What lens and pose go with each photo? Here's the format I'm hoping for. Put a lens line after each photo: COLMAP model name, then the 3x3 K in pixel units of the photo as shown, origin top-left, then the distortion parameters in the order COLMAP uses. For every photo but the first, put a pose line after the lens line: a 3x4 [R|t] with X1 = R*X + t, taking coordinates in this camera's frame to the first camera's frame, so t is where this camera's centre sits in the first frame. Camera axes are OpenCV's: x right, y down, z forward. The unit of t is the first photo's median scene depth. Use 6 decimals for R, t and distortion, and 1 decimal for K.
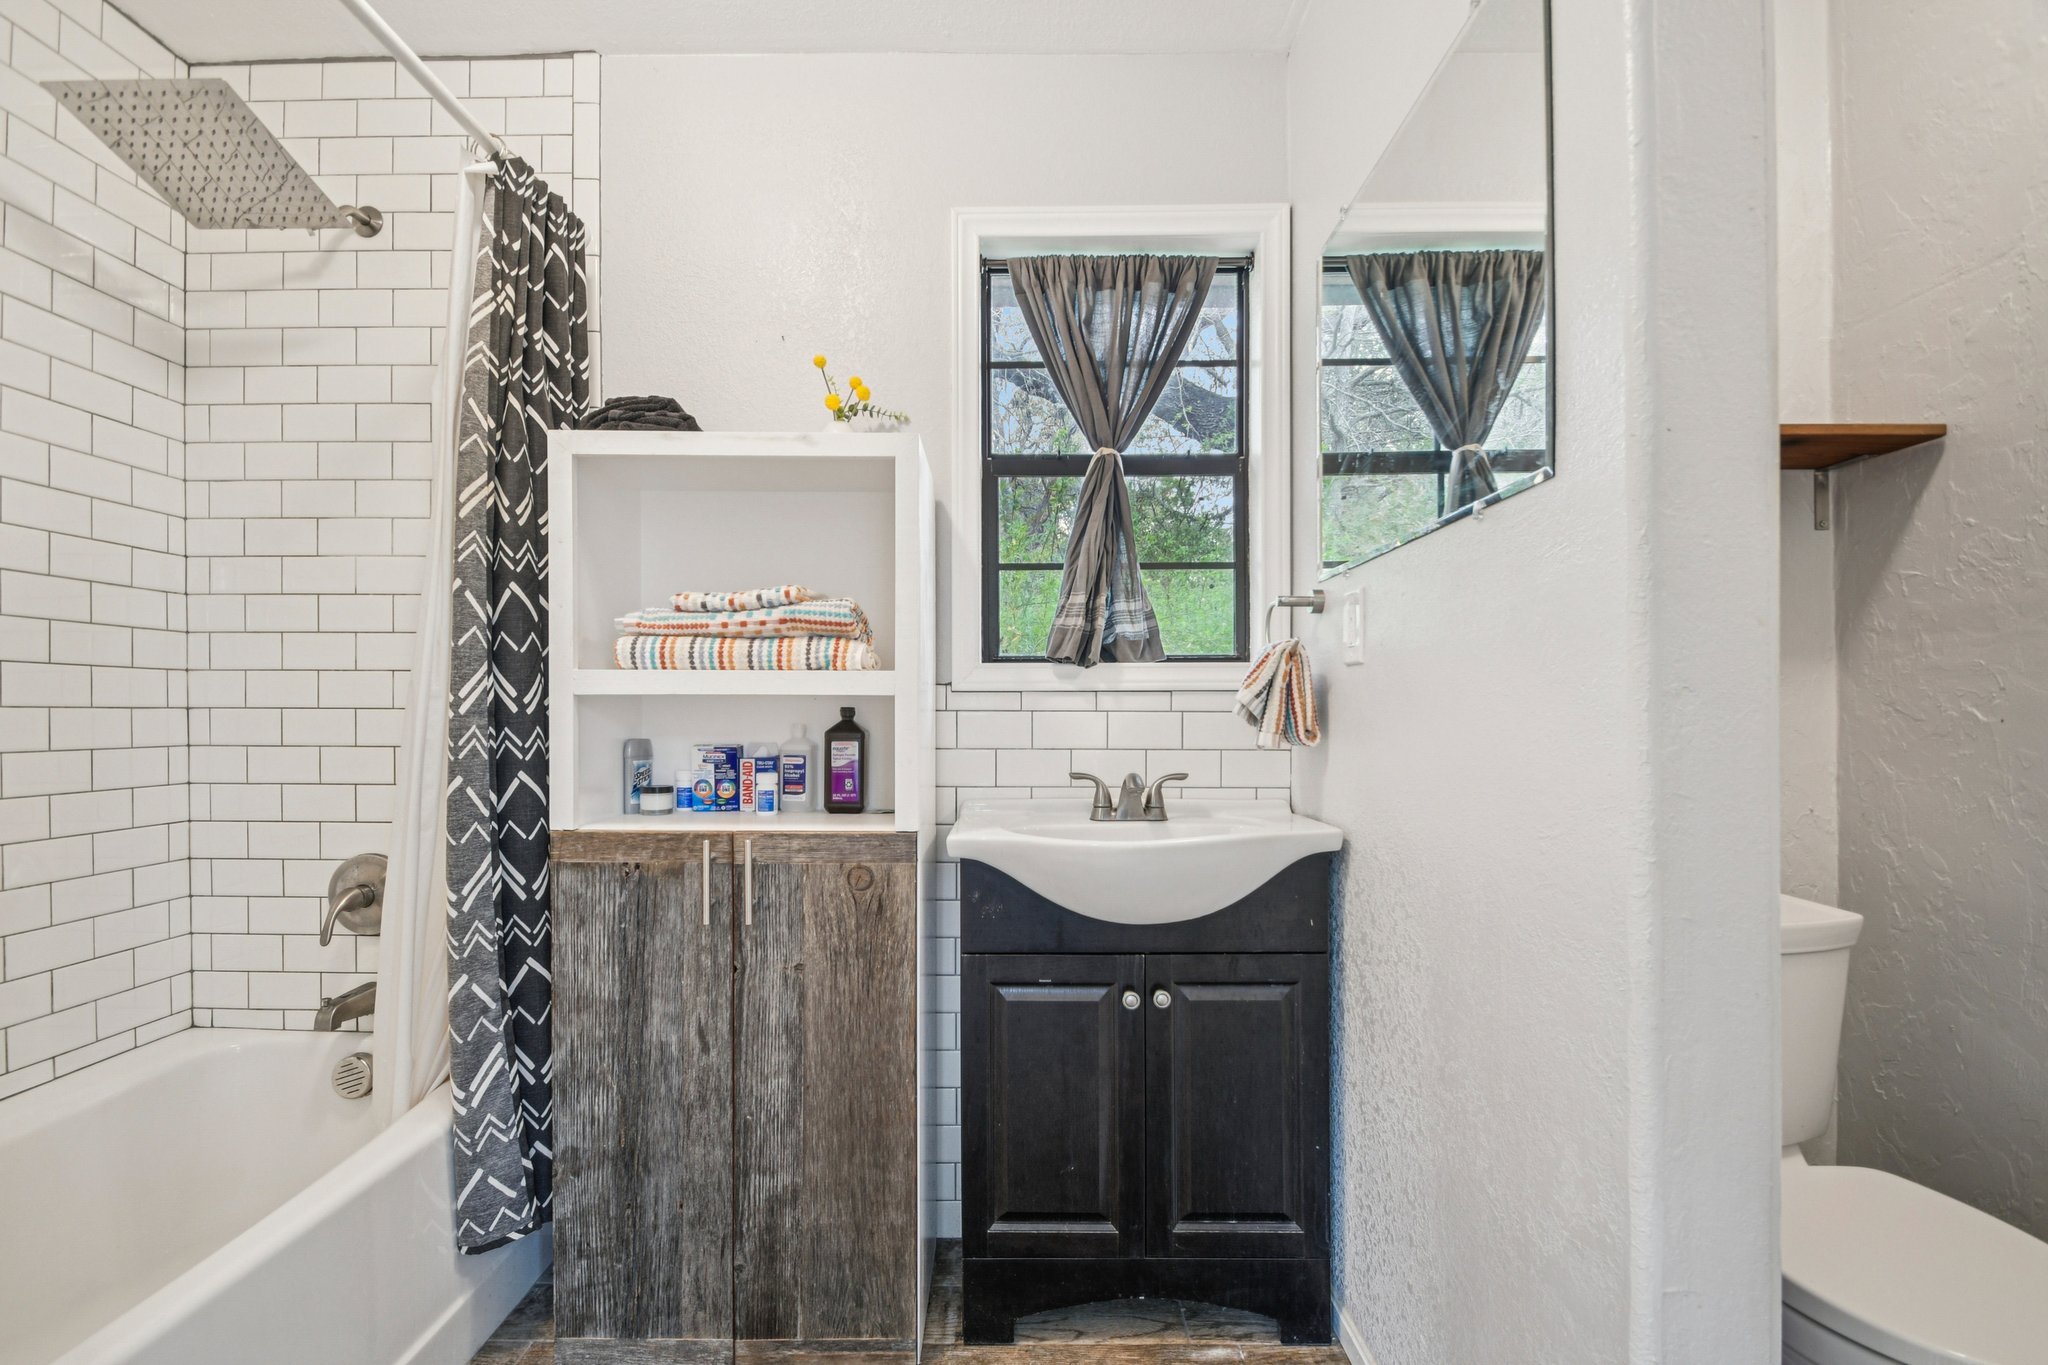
lens RADIAL K [[914.6, 0, 1025.4], [0, 914.6, 720.6], [0, 0, 1]] dist [-0.000409, -0.004718]
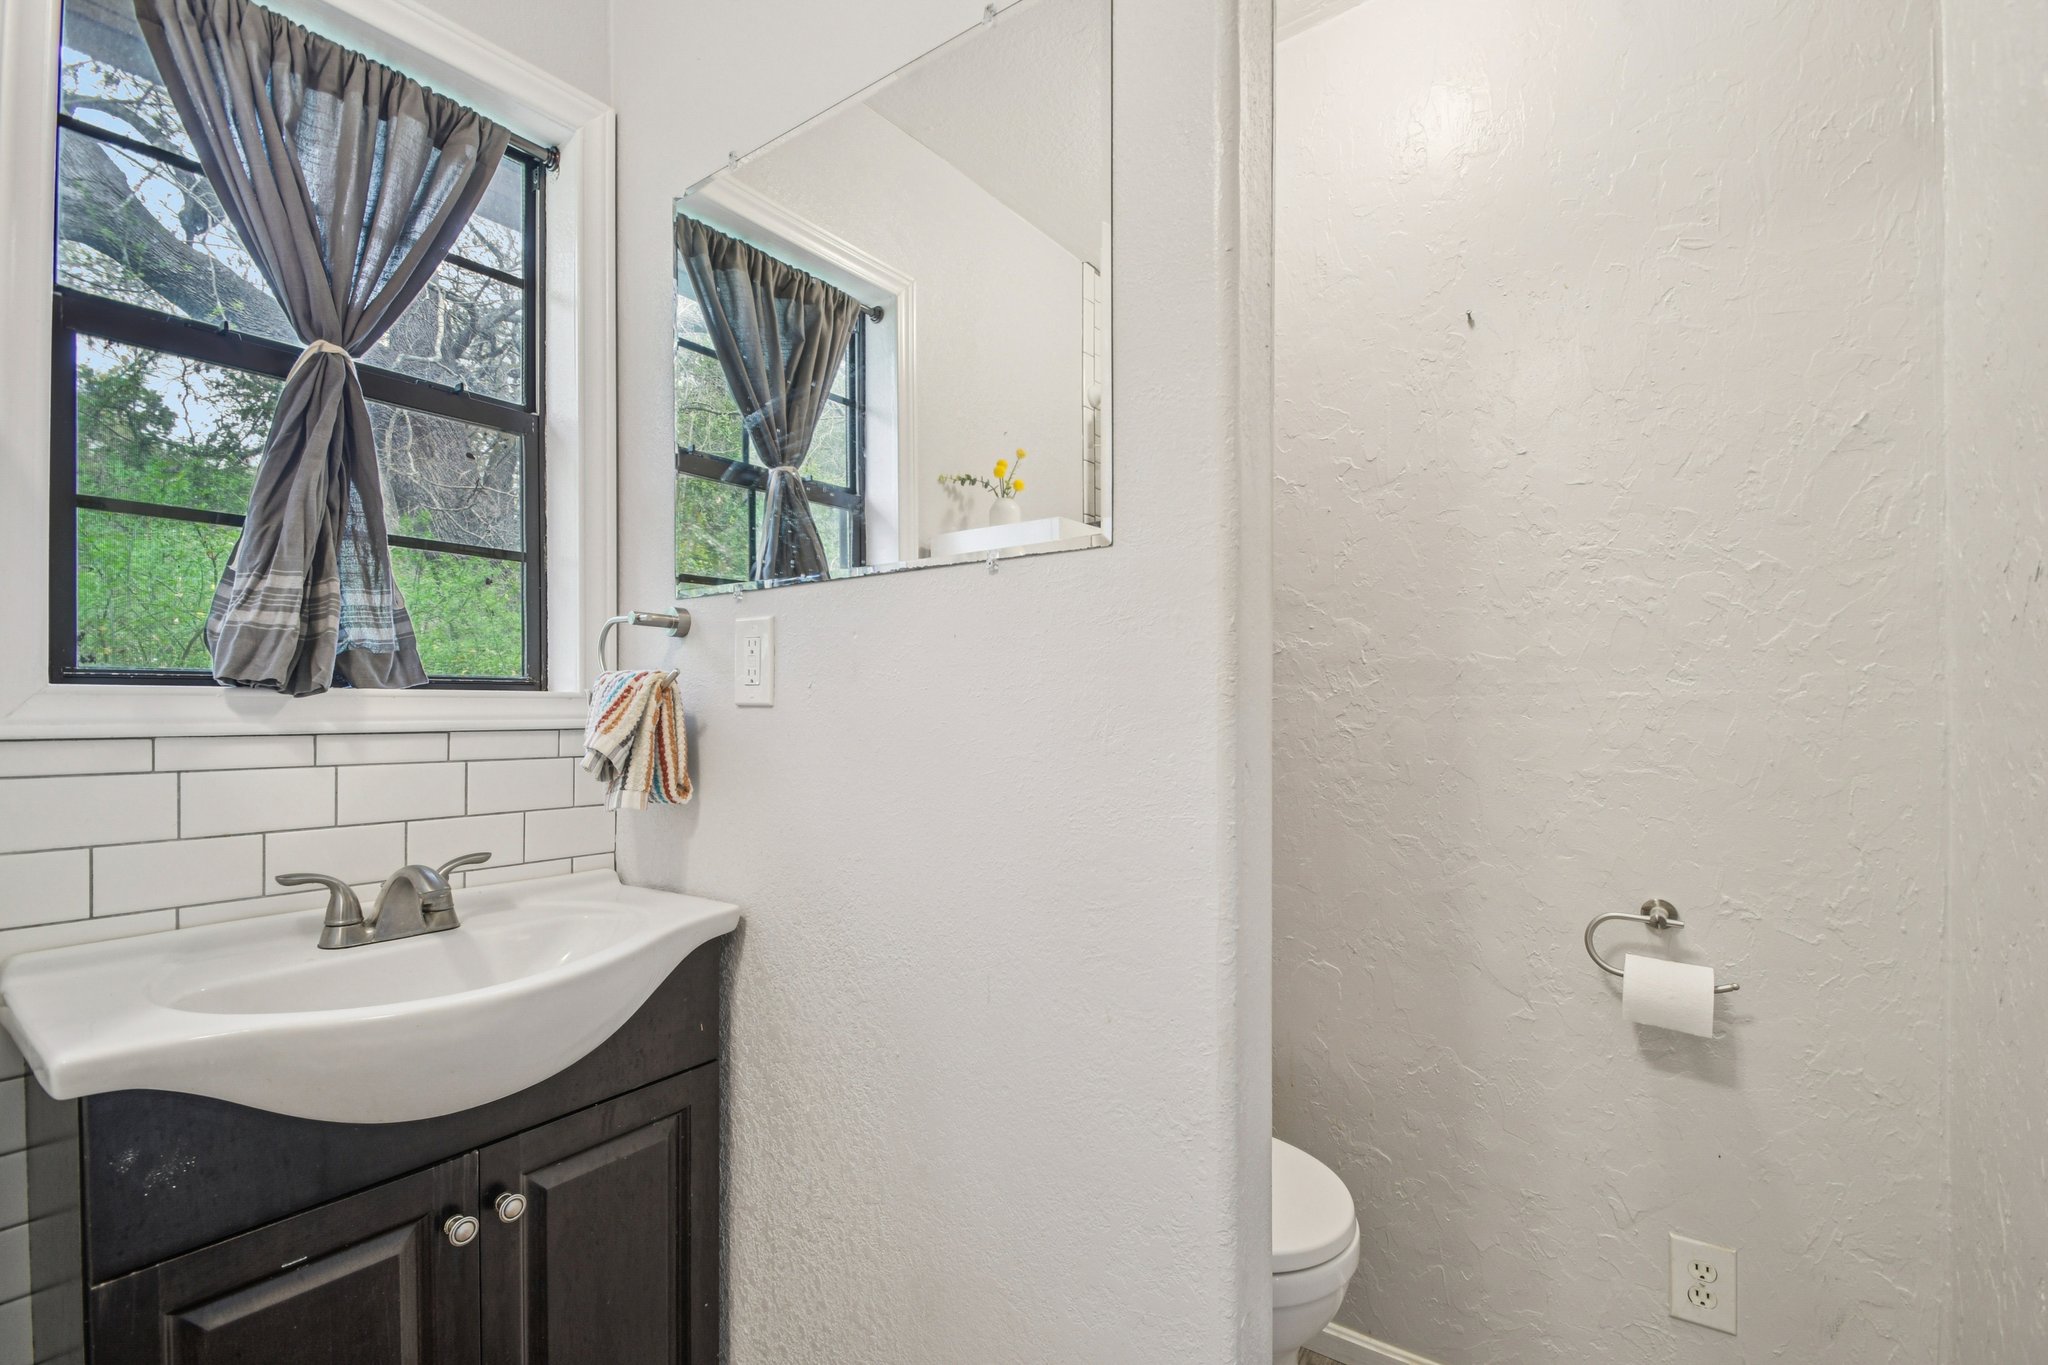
lens RADIAL K [[914.6, 0, 1043.3], [0, 914.6, 713.5], [0, 0, 1]] dist [-0.000409, -0.004718]
pose [[0.578321, 0.001710, 0.815807, -0.140017], [0.003976, 0.999980, -0.004915, -0.041002], [-0.815800, 0.006086, 0.578303, 0.247182]]
